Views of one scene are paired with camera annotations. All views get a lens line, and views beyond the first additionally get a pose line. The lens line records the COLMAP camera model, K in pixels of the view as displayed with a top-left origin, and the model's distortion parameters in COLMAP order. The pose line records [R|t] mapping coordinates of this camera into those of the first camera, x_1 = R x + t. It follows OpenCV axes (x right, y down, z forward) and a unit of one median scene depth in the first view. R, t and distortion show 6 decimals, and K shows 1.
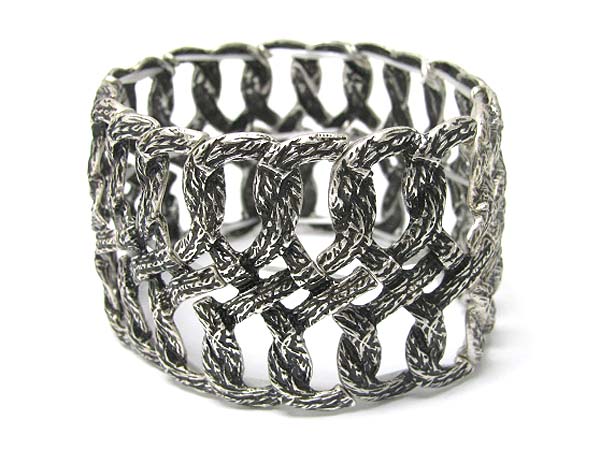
lens RADIAL K [[711.6, 0, 299.9], [0, 711.6, 217.4], [0, 0, 1]] dist [0.281728, -0.000373]
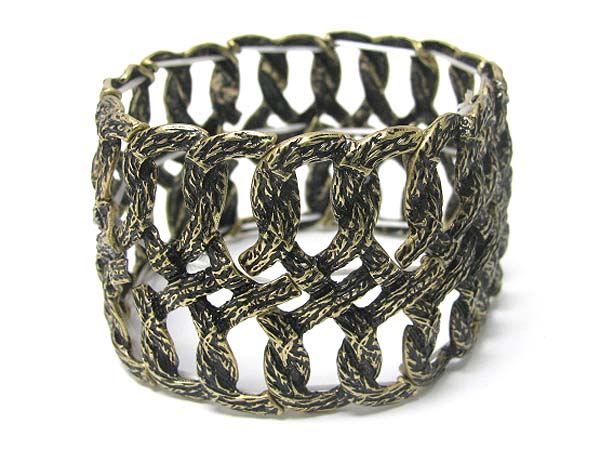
lens RADIAL K [[724.6, 0, 300.0], [0, 724.6, 225.0], [0, 0, 1]] dist [0.183351, -0.000575]
pose [[0.974282, 0.107647, -0.197955, 0.284420], [-0.103849, 0.994155, 0.029500, -0.024797], [0.199974, -0.008184, 0.979767, 0.041177]]
